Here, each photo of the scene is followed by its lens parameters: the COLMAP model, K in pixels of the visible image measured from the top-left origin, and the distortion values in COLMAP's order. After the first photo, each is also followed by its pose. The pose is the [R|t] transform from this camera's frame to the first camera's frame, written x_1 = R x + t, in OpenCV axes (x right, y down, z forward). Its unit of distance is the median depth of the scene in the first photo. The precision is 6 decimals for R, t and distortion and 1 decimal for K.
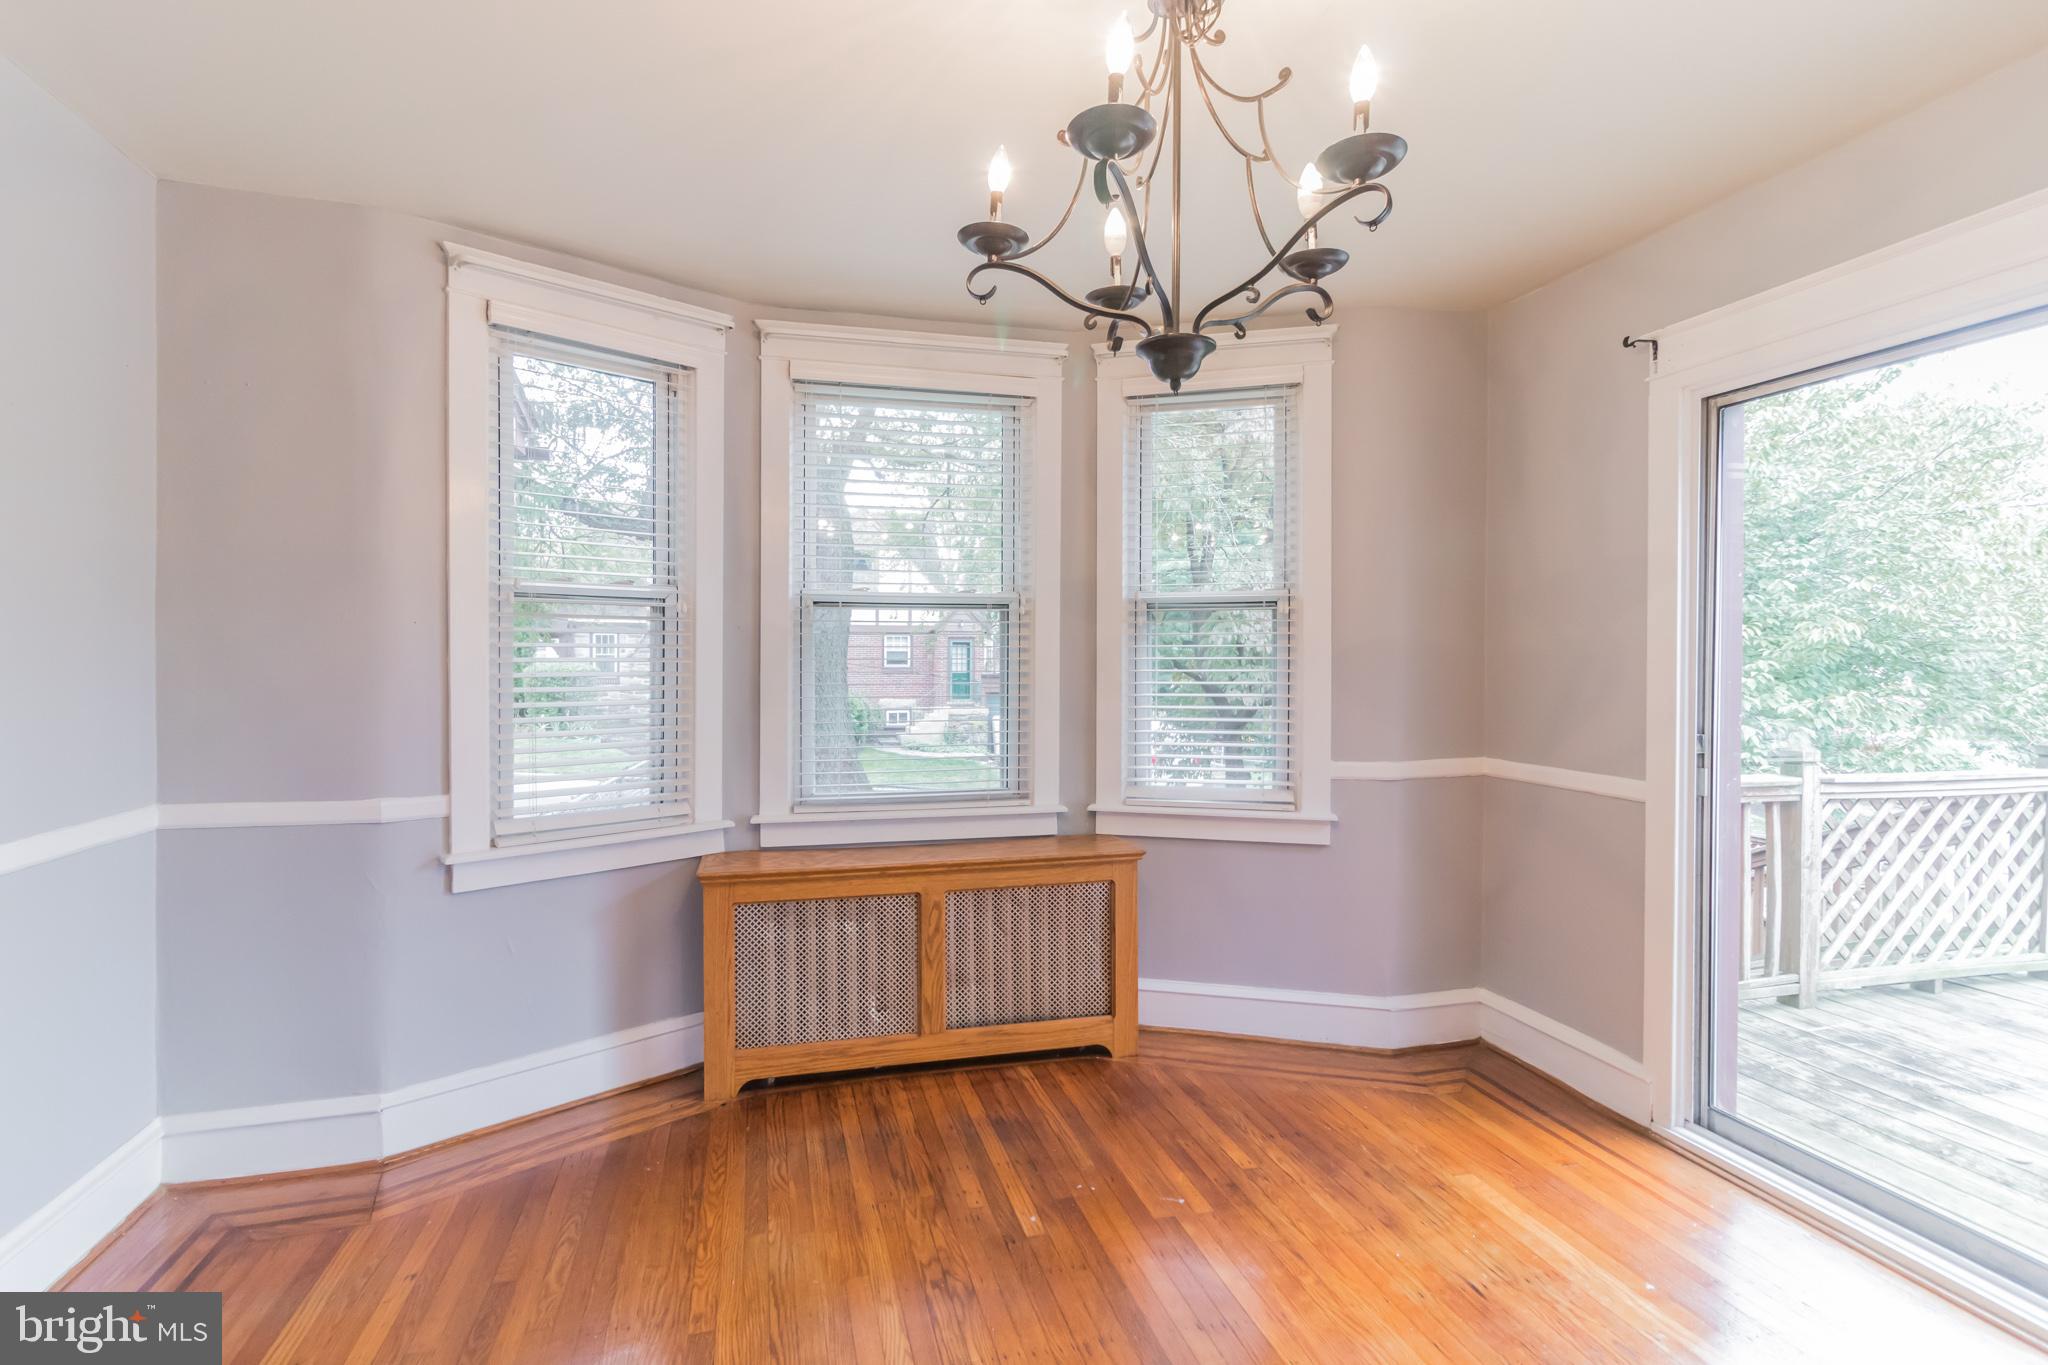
lens RADIAL K [[954.7, 0, 1025.3], [0, 954.7, 674.7], [0, 0, 1]] dist [0.002468, 0.000384]
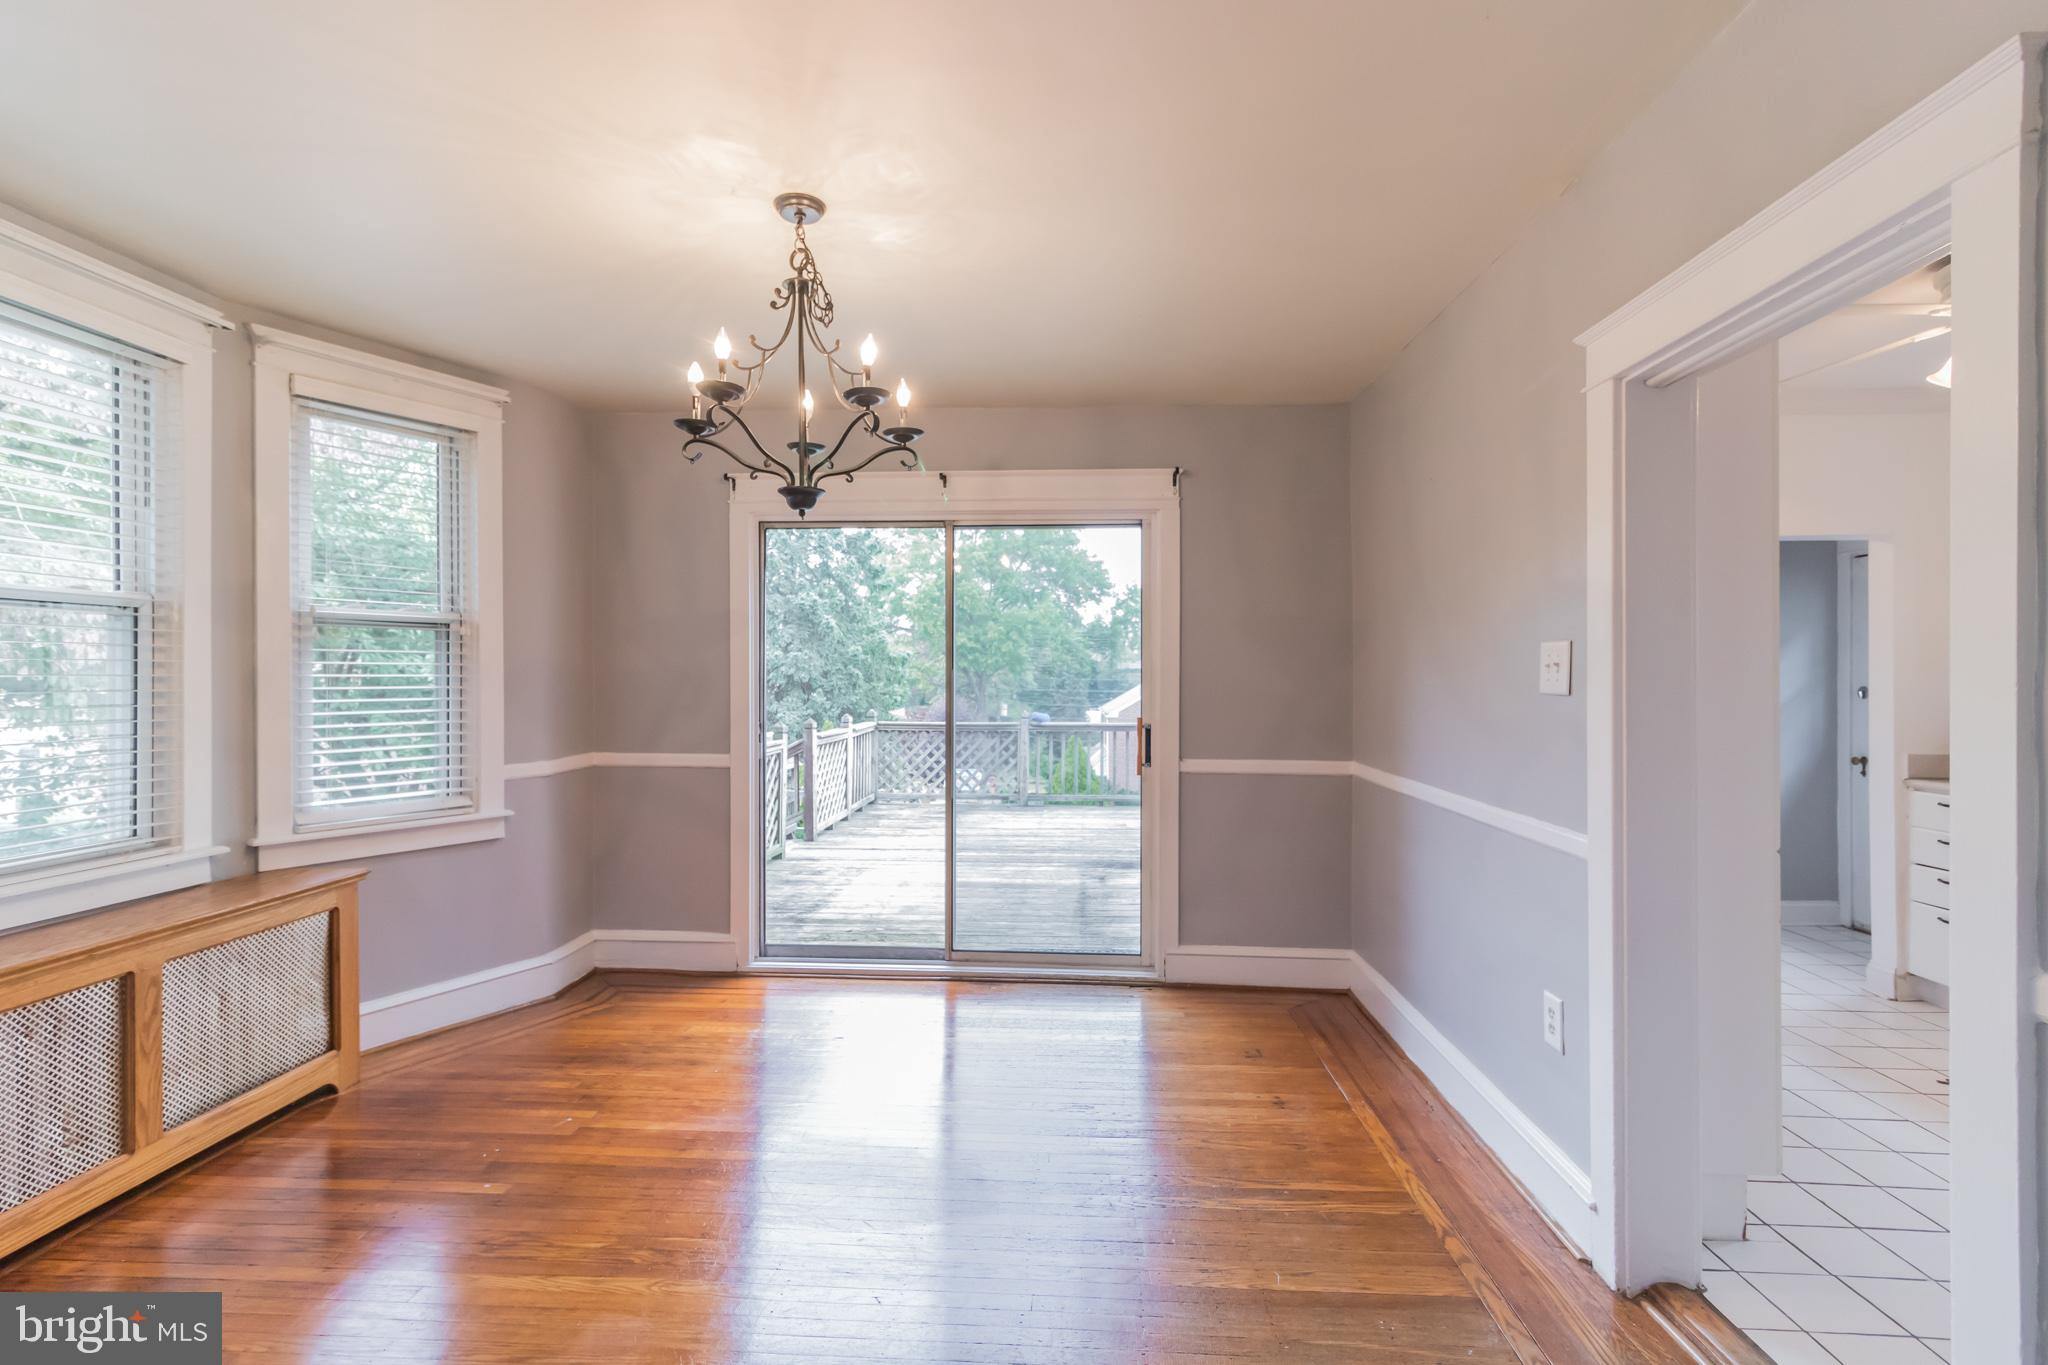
lens RADIAL K [[954.7, 0, 1025.3], [0, 954.7, 674.7], [0, 0, 1]] dist [0.002468, 0.000384]
pose [[0.288688, 0.005590, 0.957407, -0.637587], [0.012661, 0.999873, -0.009655, 0.000228], [-0.957340, 0.014909, 0.288580, 0.059230]]
